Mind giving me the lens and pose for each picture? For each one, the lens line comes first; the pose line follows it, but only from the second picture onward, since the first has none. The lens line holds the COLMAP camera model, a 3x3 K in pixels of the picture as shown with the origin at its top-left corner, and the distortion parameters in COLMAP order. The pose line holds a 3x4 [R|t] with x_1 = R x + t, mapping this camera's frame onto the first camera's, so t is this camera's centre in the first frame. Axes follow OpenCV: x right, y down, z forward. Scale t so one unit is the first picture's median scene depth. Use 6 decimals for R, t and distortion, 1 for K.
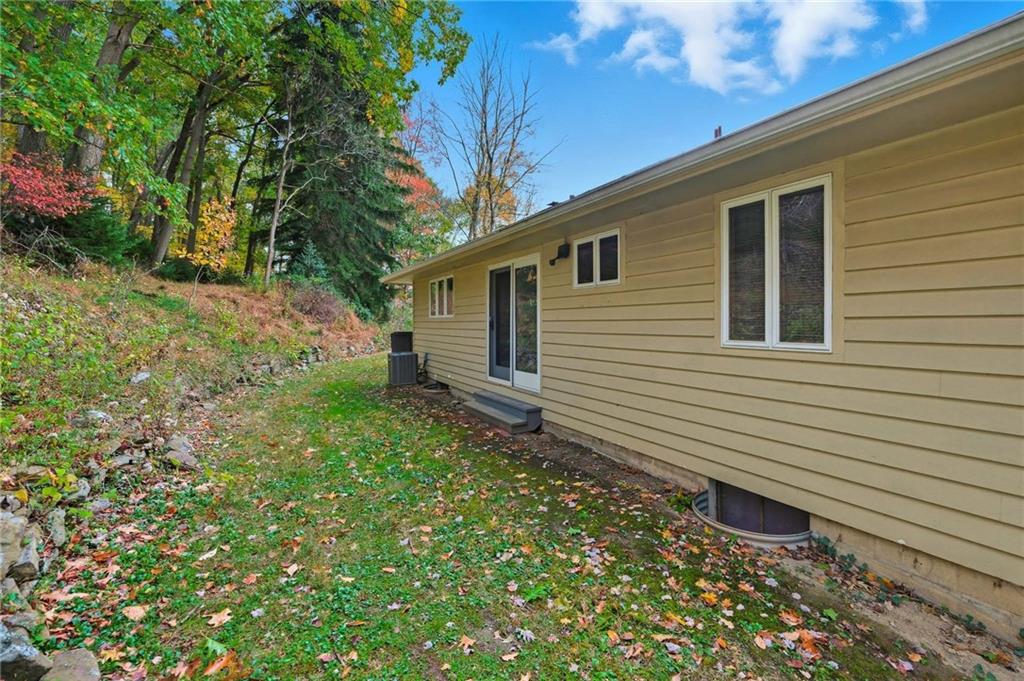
lens RADIAL K [[452.3, 0, 514.6], [0, 452.3, 325.1], [0, 0, 1]] dist [-0.002055, -0.000323]
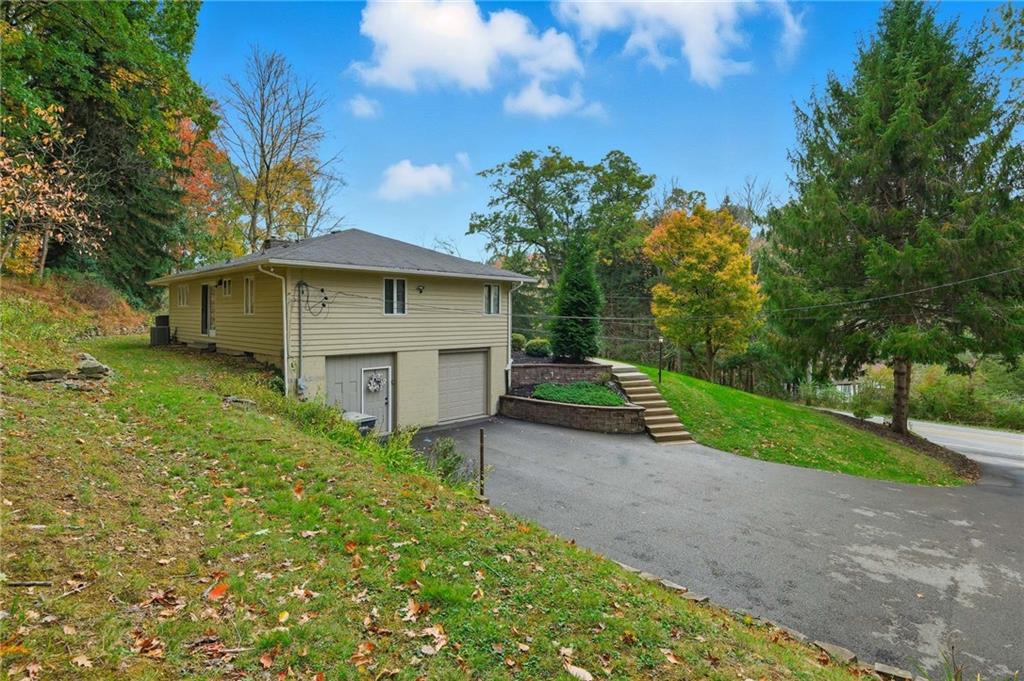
lens RADIAL K [[512.7, 0, 502.8], [0, 512.7, 317.2], [0, 0, 1]] dist [-0.000640, 0.000044]
pose [[0.955454, 0.008239, 0.295023, 0.223589], [-0.007824, 0.999966, -0.002586, 0.010117], [-0.295035, 0.000163, 0.955487, -0.665642]]
